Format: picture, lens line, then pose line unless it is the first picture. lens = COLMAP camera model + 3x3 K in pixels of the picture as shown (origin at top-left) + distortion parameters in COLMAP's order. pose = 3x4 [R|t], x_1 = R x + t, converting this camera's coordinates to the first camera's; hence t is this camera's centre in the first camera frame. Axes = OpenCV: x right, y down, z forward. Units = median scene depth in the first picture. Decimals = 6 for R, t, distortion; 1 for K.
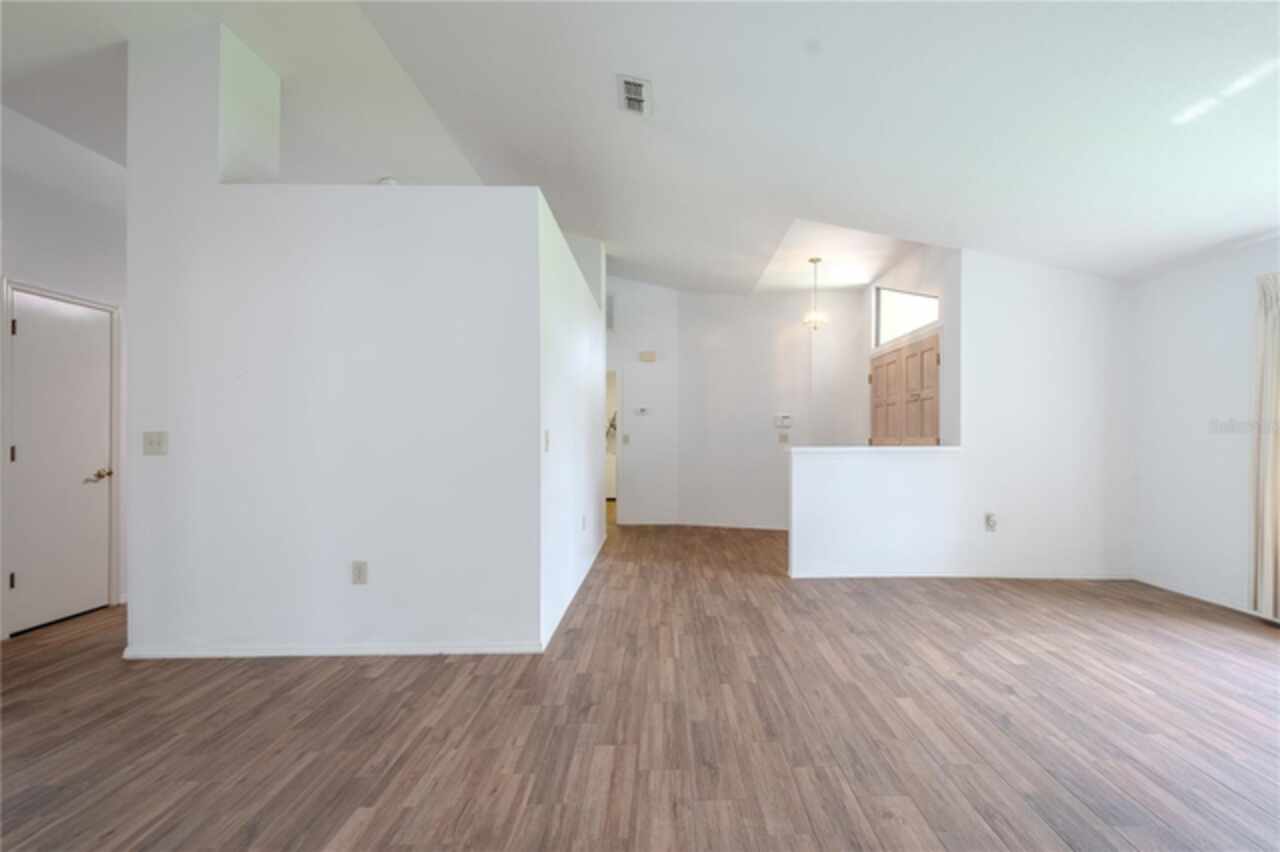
lens RADIAL K [[563.1, 0, 672.2], [0, 563.1, 439.3], [0, 0, 1]] dist [0.015844, -0.007909]
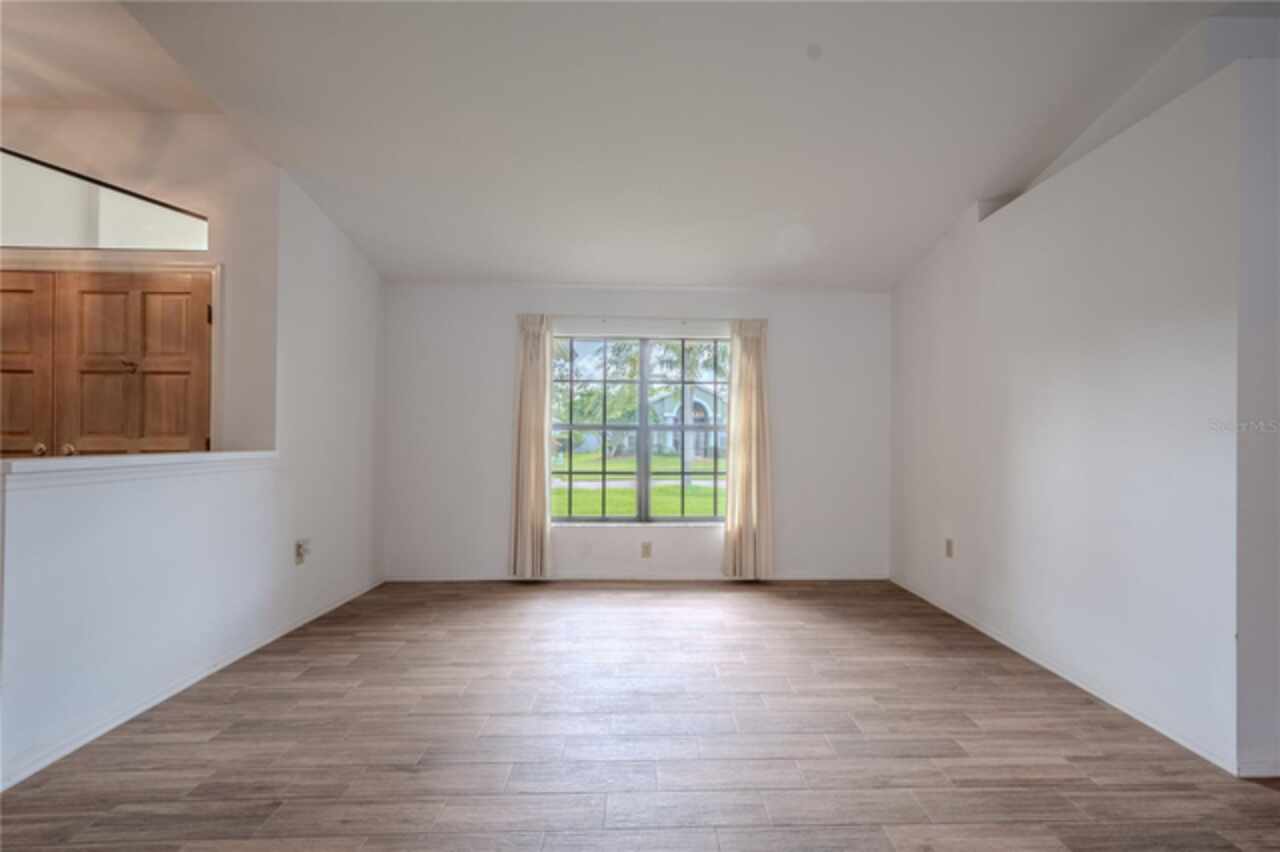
lens RADIAL K [[563.1, 0, 672.2], [0, 563.1, 439.3], [0, 0, 1]] dist [0.015844, -0.007909]
pose [[-0.029199, 0.003401, 0.999568, -0.216716], [-0.003435, 0.999988, -0.003503, -0.000703], [-0.999568, -0.003536, -0.029187, 0.589035]]
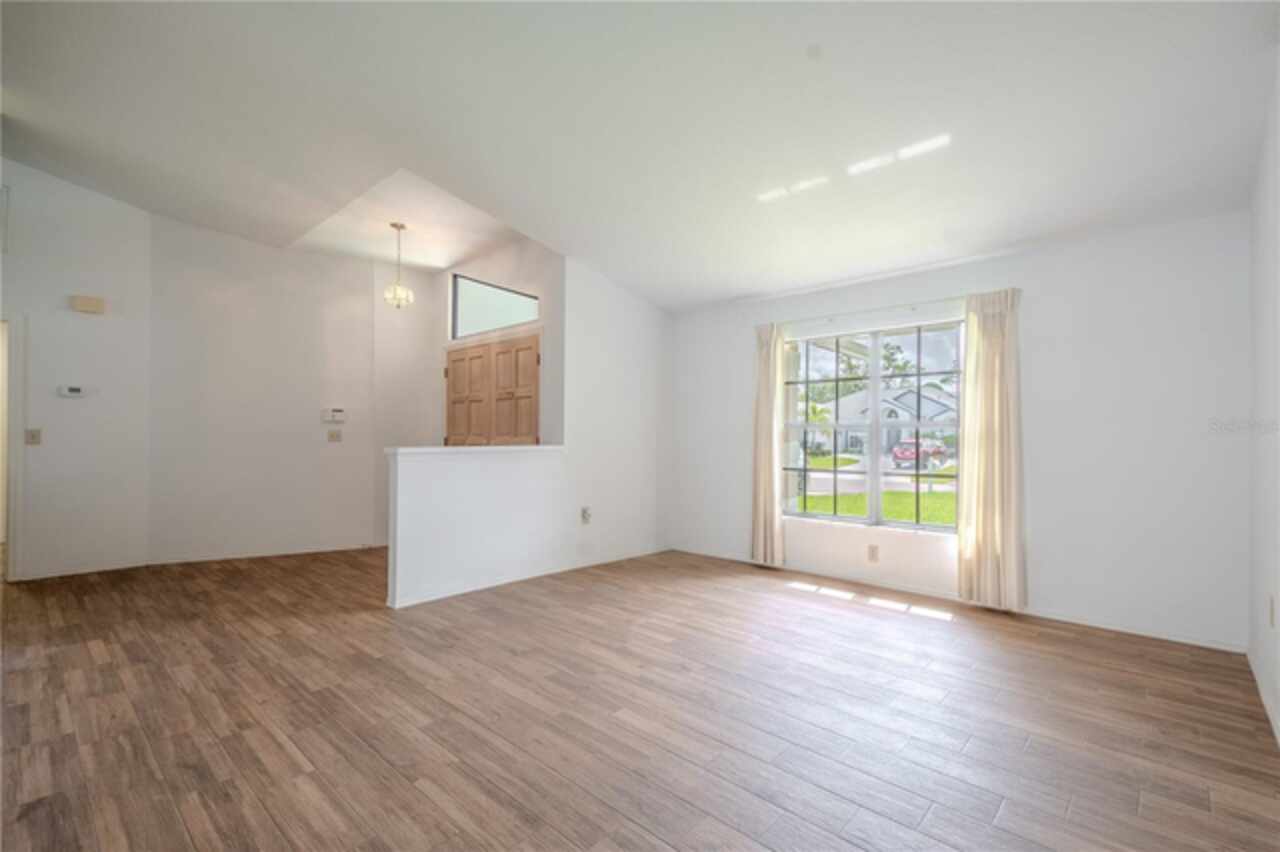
lens RADIAL K [[563.1, 0, 672.2], [0, 563.1, 439.3], [0, 0, 1]] dist [0.015844, -0.007909]
pose [[0.669283, 0.002122, 0.743004, -0.139809], [-0.004191, 0.999991, 0.000919, -0.000703], [-0.742995, -0.003728, 0.669286, 0.173944]]
